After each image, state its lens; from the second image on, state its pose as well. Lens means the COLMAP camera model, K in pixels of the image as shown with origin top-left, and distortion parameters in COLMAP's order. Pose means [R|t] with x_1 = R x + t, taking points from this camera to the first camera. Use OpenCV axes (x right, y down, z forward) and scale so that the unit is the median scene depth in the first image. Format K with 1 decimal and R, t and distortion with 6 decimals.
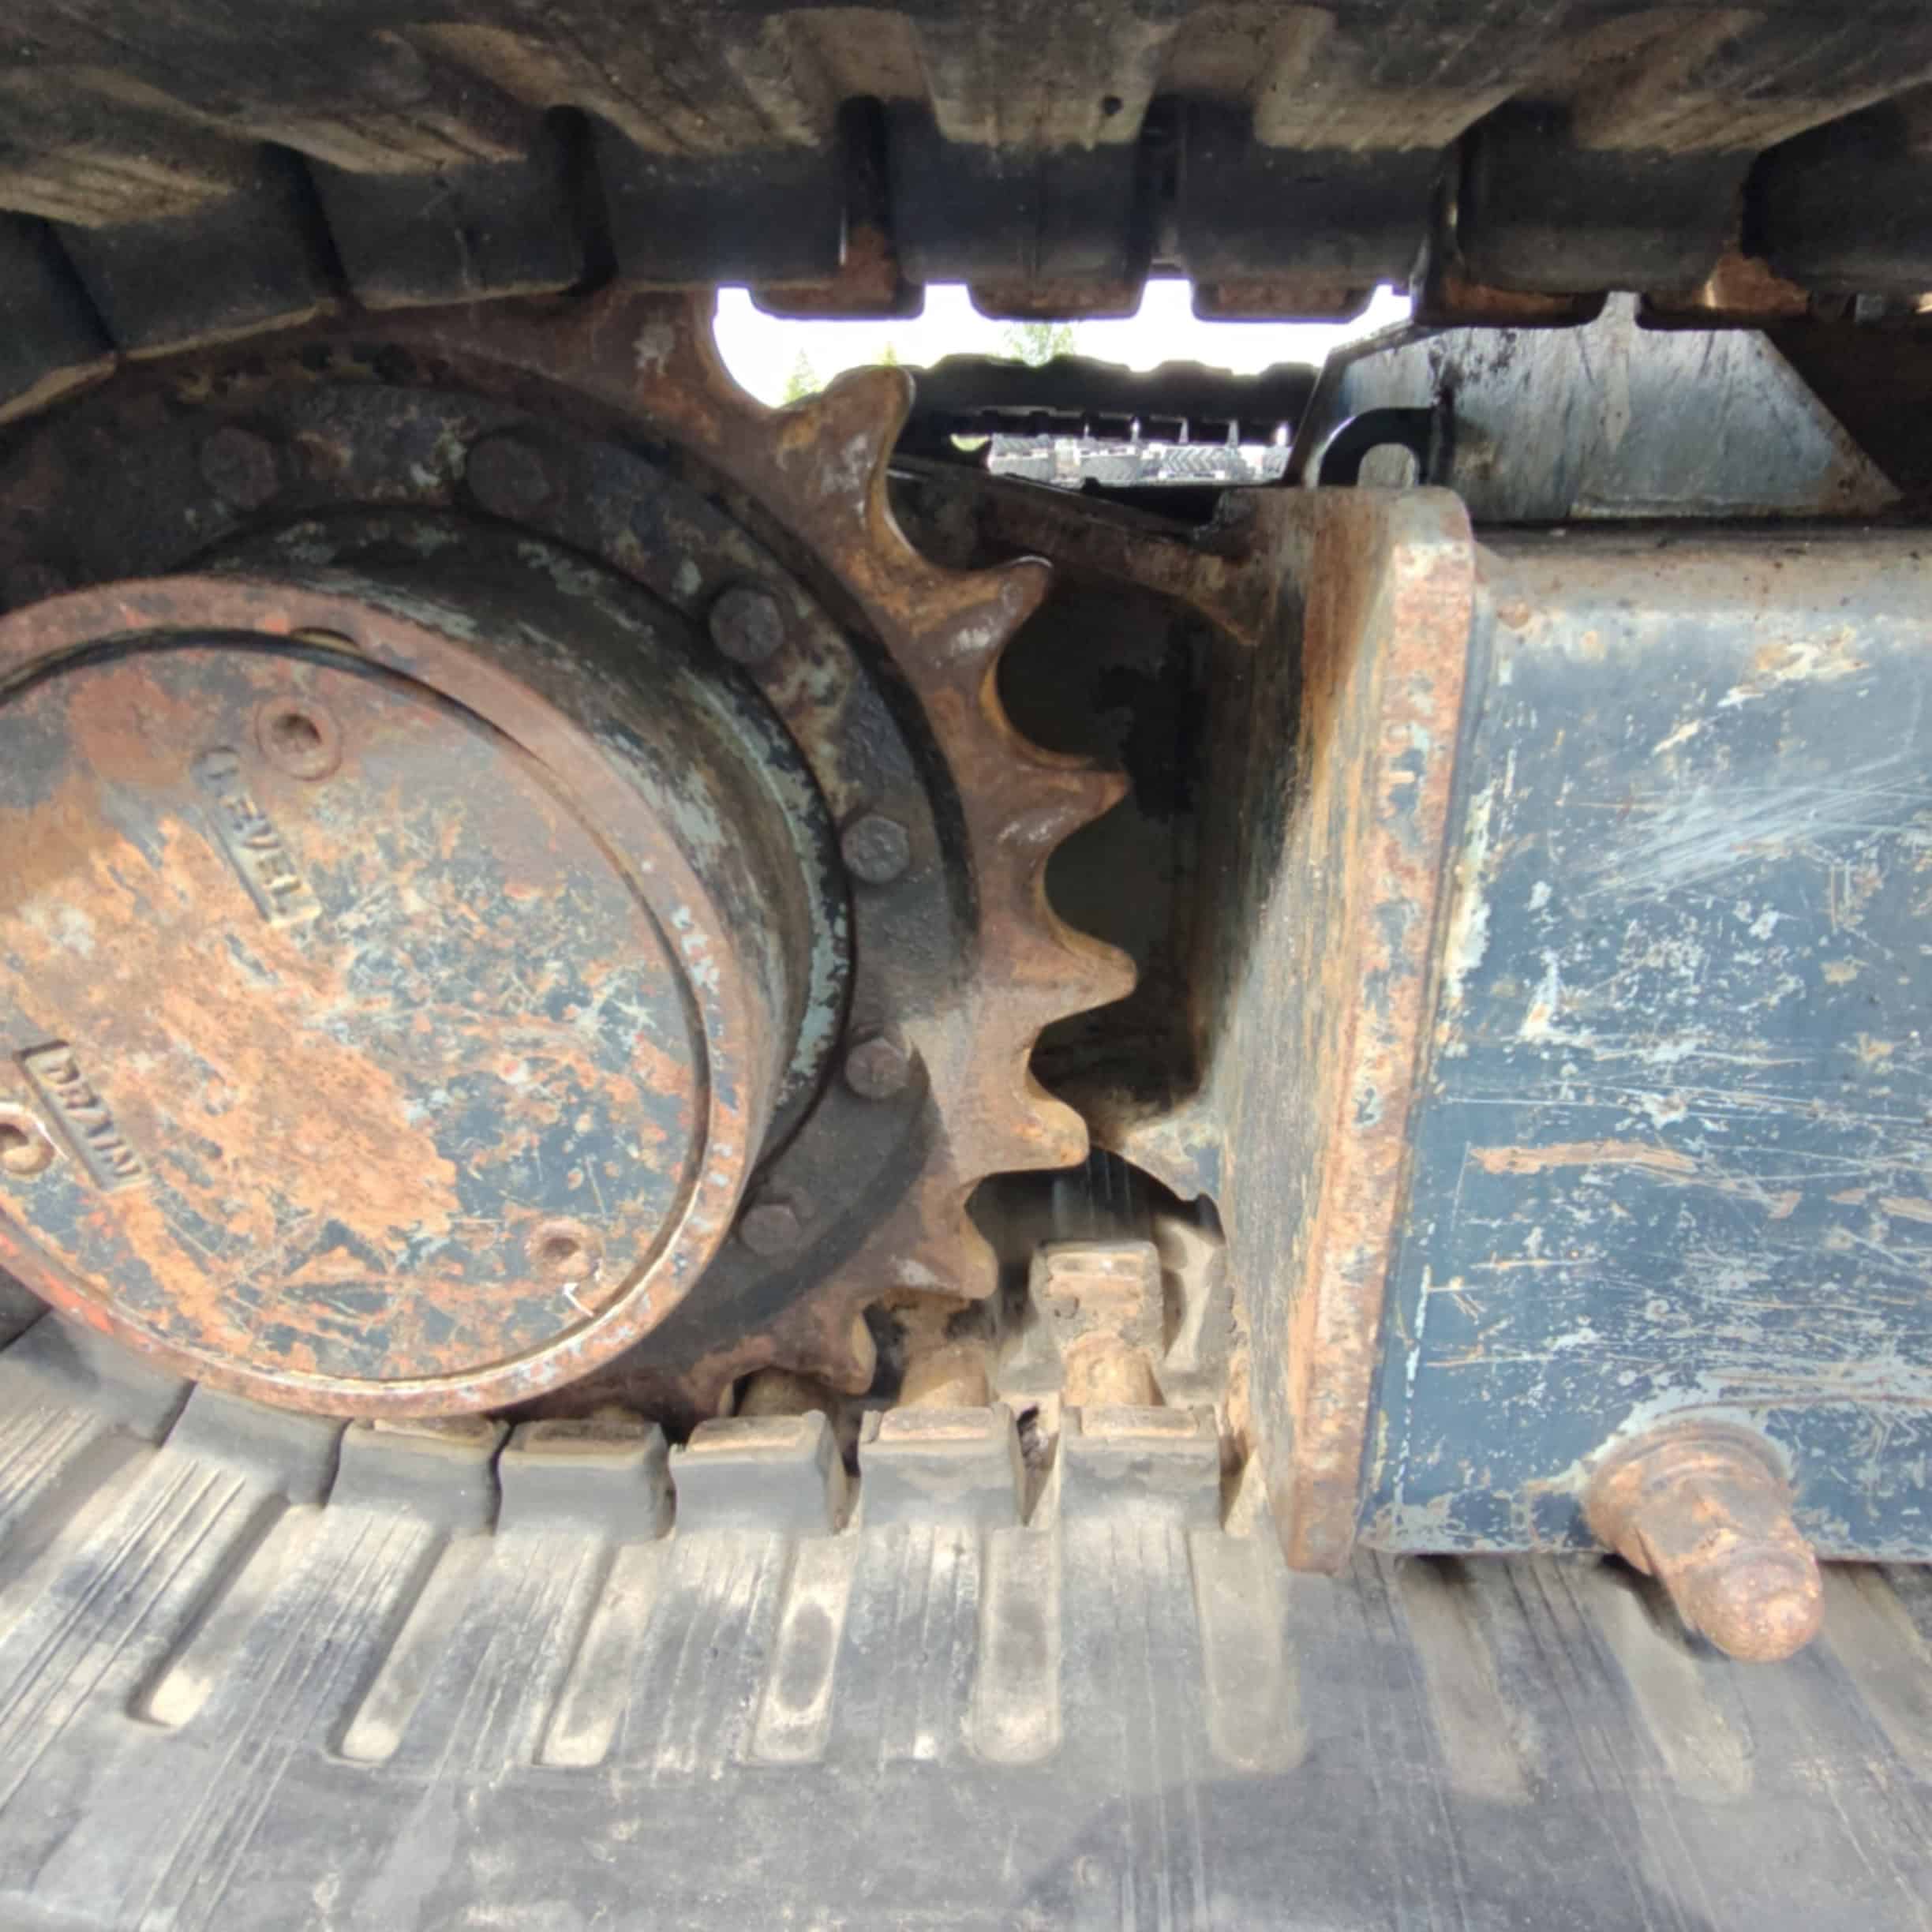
lens RADIAL K [[1298.0, 0, 966.0], [0, 1298.0, 966.0], [0, 0, 1]] dist [-0.000967, 0.000240]
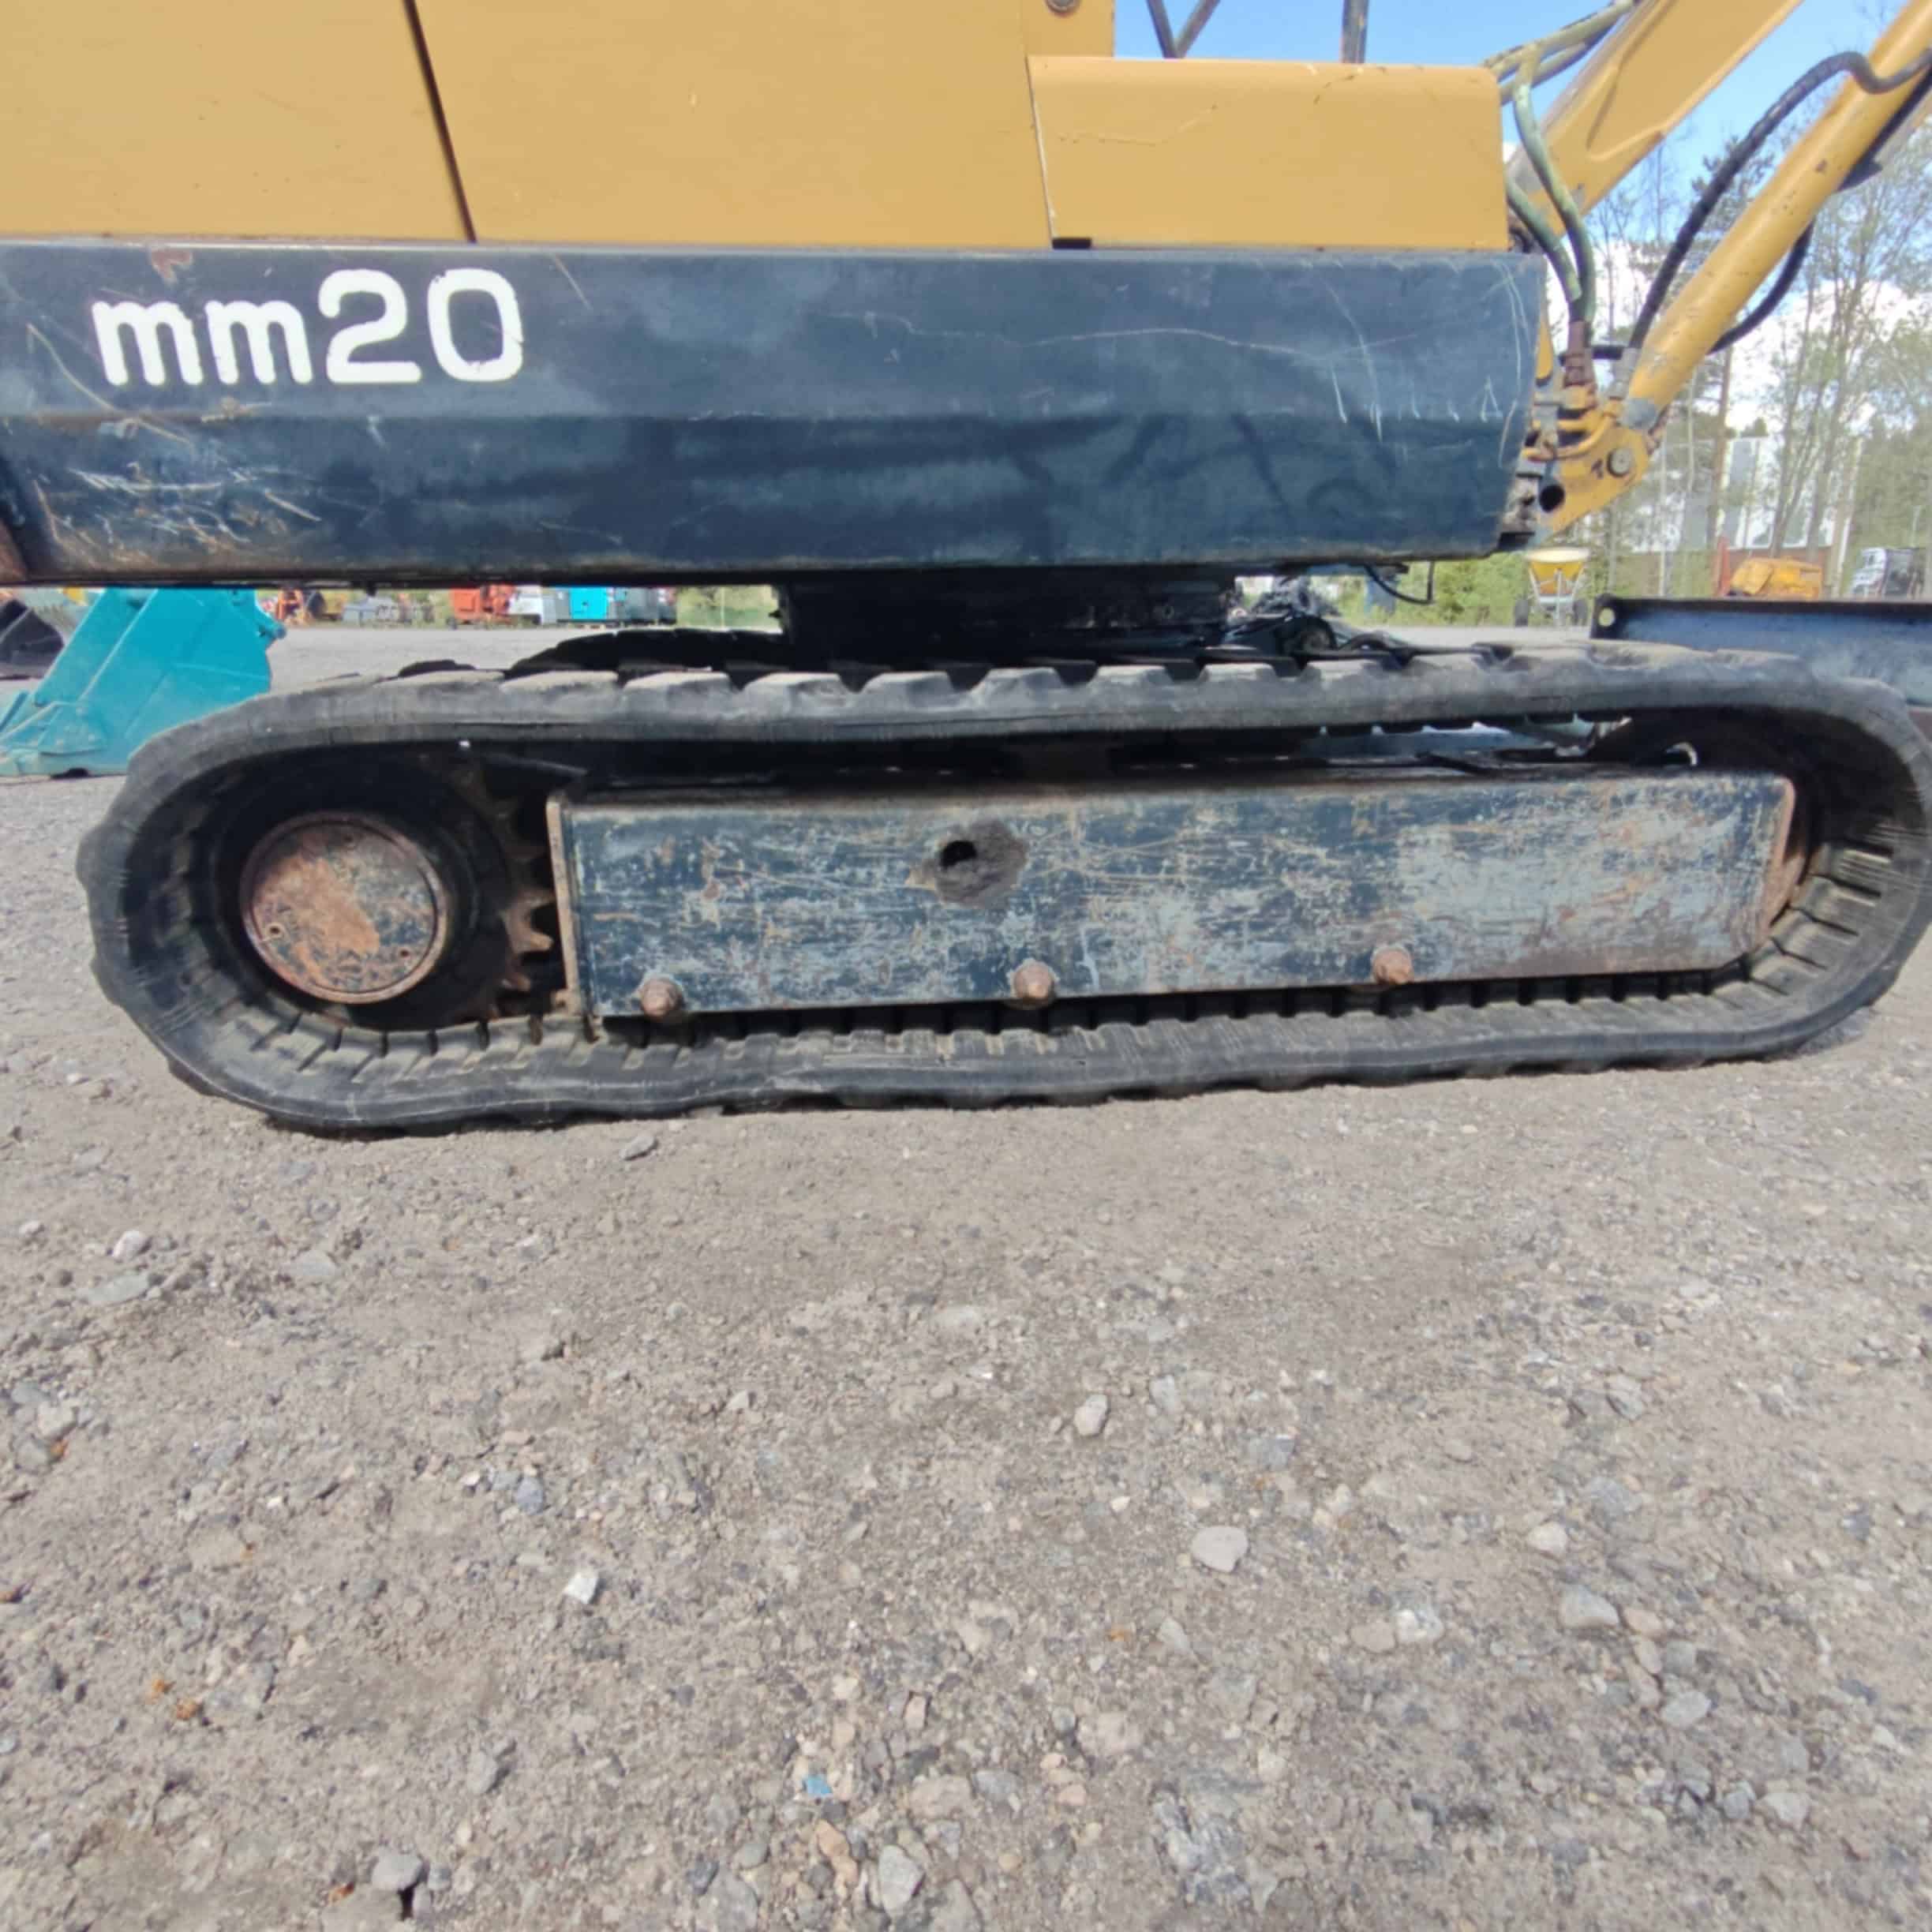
lens RADIAL K [[1252.2, 0, 968.7], [0, 1252.2, 964.9], [0, 0, 1]] dist [0.003876, 0.002503]
pose [[0.990095, -0.041159, 0.134227, 1.077490], [0.052367, 0.995332, -0.081068, 0.739331], [-0.130264, 0.087294, 0.987629, -3.668037]]
